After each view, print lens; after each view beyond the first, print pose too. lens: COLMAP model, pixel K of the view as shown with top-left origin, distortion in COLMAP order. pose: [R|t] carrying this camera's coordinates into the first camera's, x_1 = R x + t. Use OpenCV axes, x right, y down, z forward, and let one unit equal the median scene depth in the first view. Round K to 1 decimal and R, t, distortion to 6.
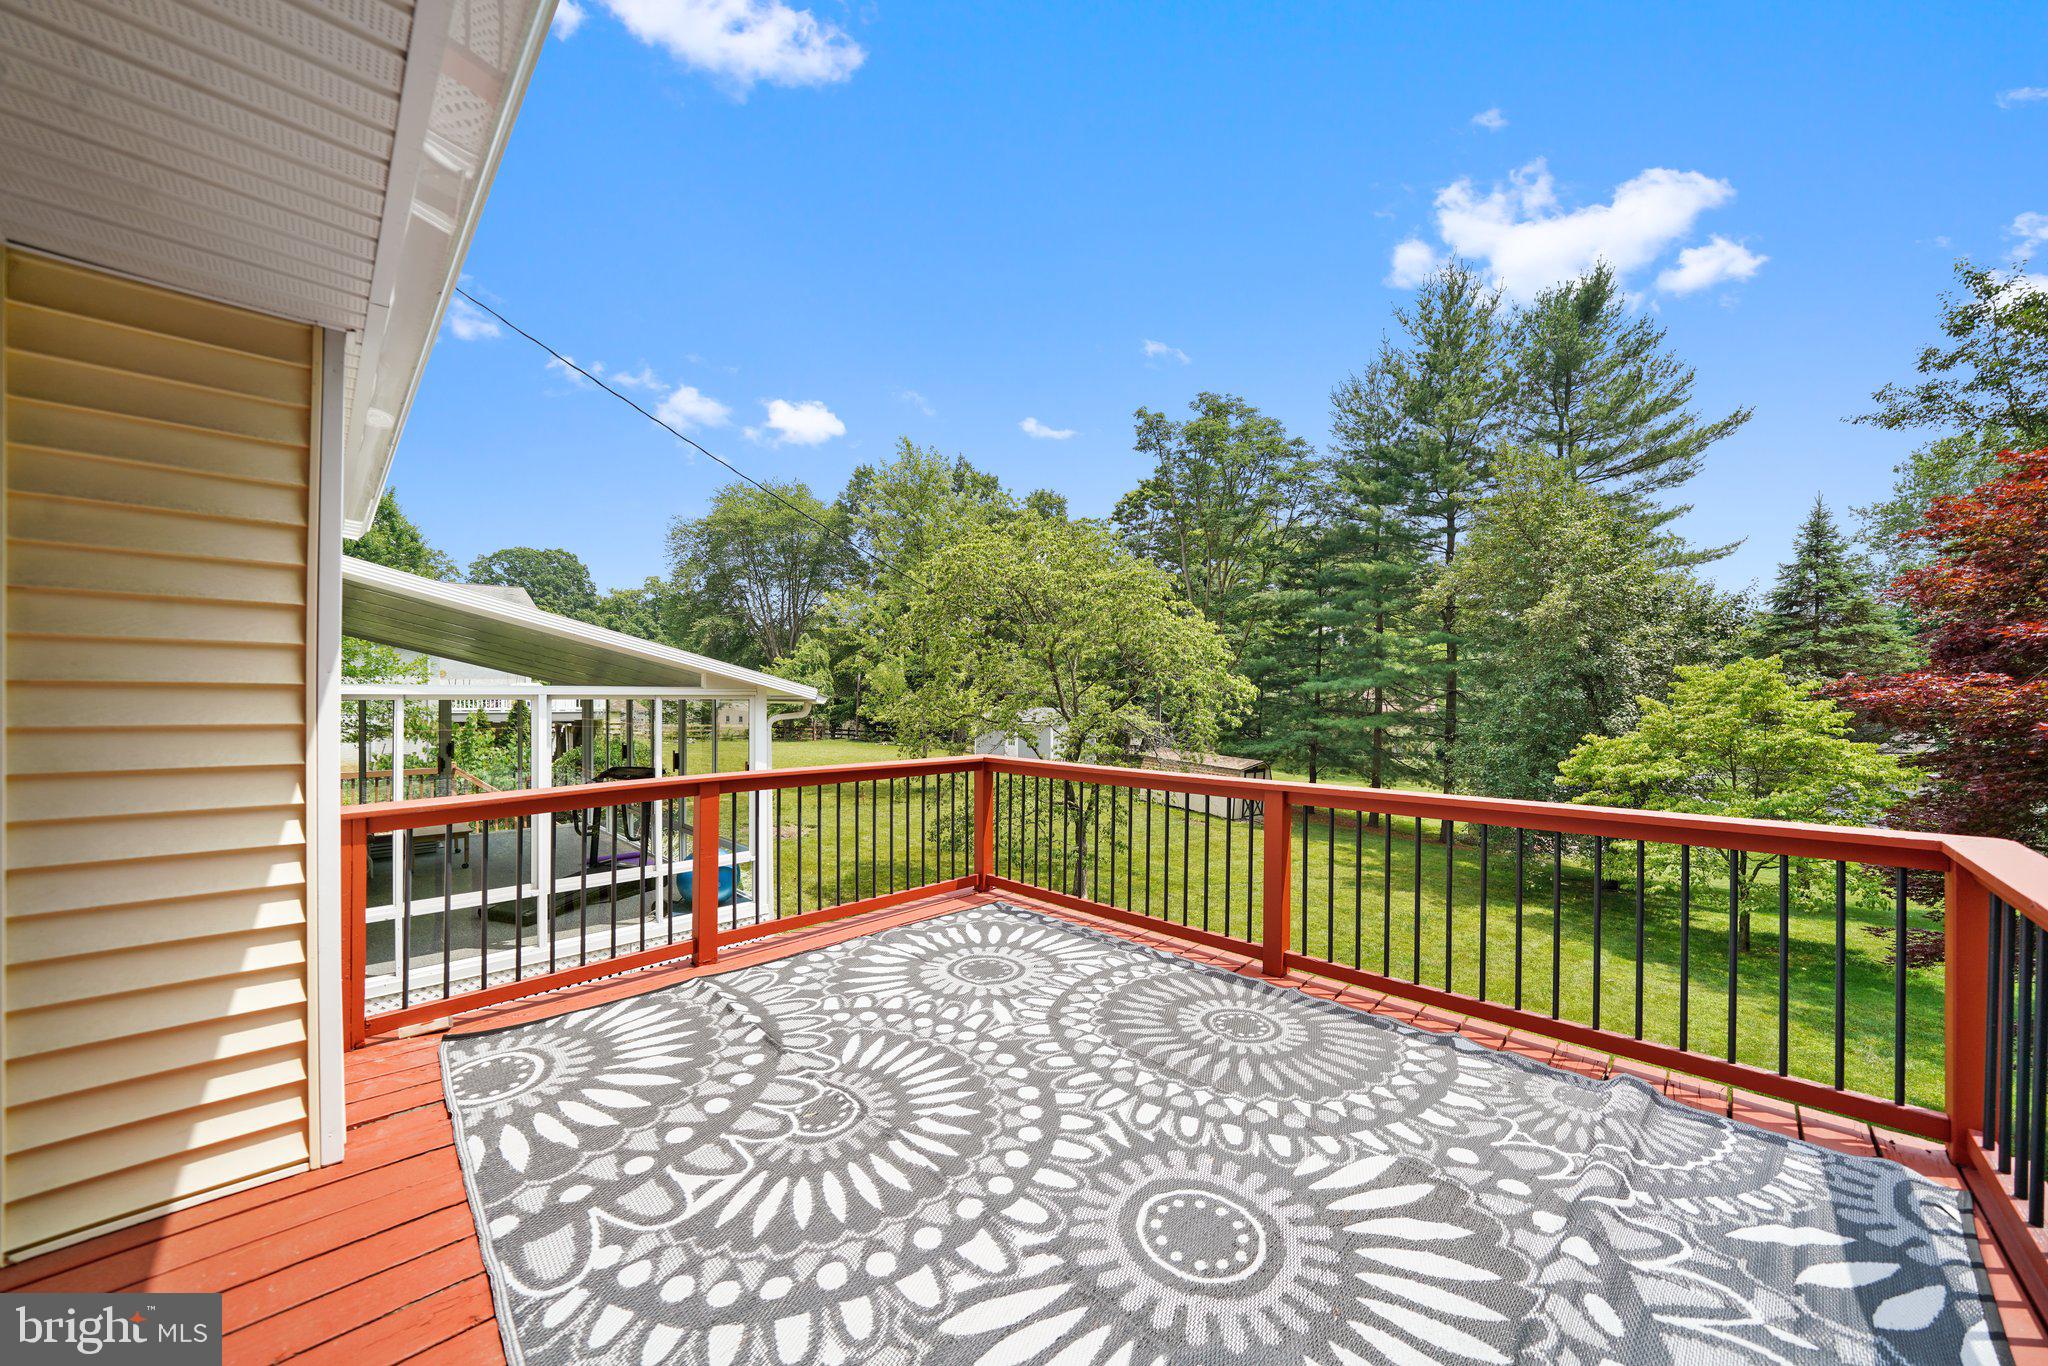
lens RADIAL K [[710.6, 0, 1030.4], [0, 710.6, 693.5], [0, 0, 1]] dist [-0.021243, 0.001893]
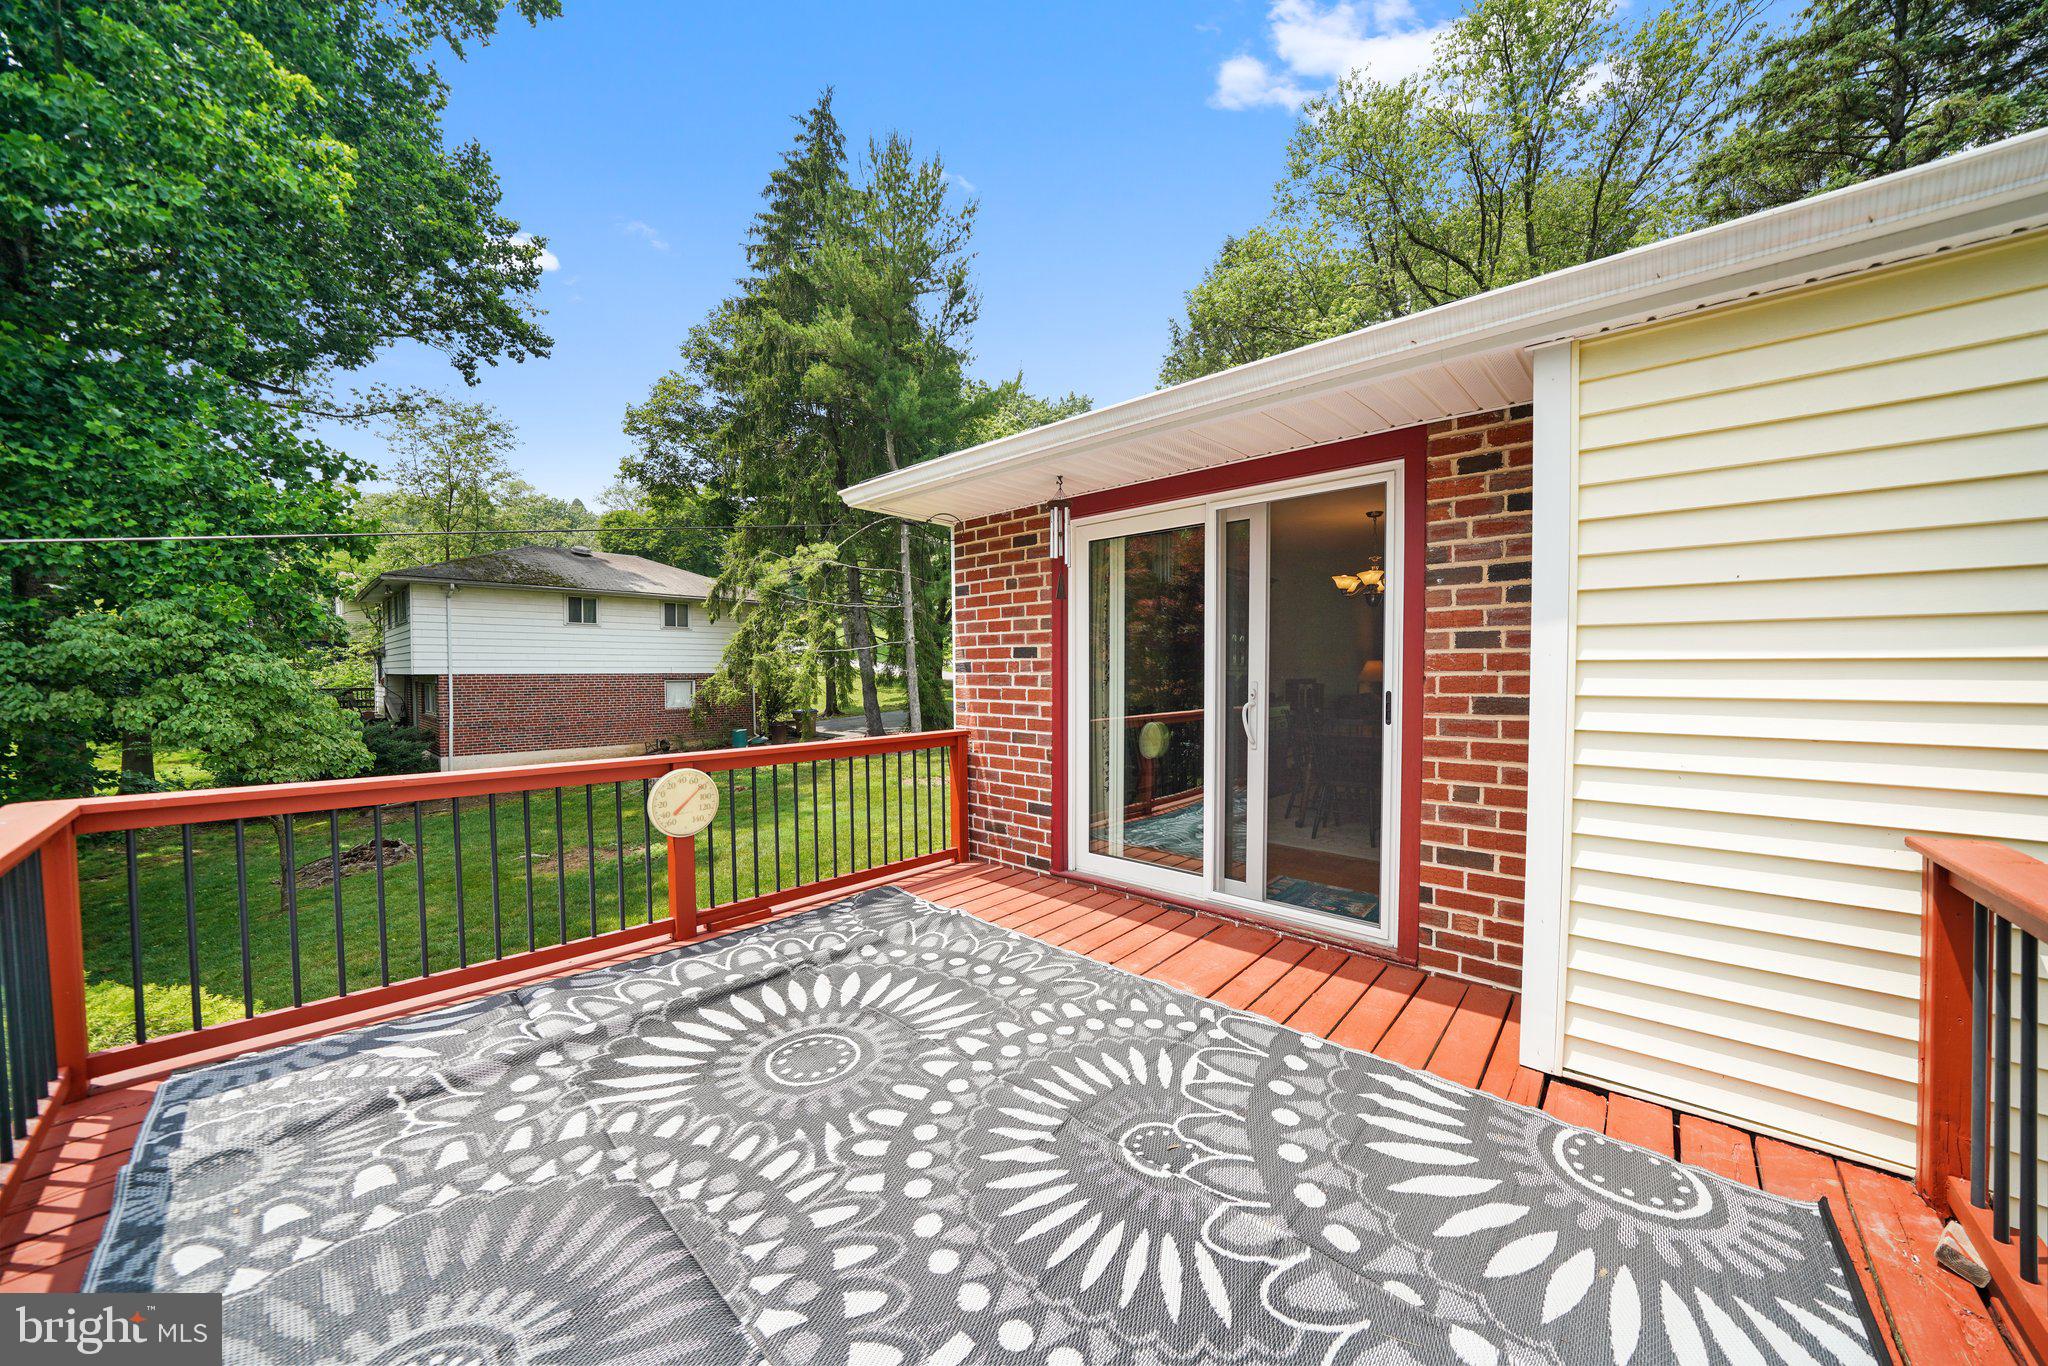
lens RADIAL K [[710.6, 0, 1030.4], [0, 710.6, 693.5], [0, 0, 1]] dist [-0.021243, 0.001893]
pose [[-0.999237, 0.000561, -0.039050, -0.115355], [-0.000571, 0.999580, 0.028969, 0.010719], [0.039050, 0.028970, -0.998817, 2.121728]]
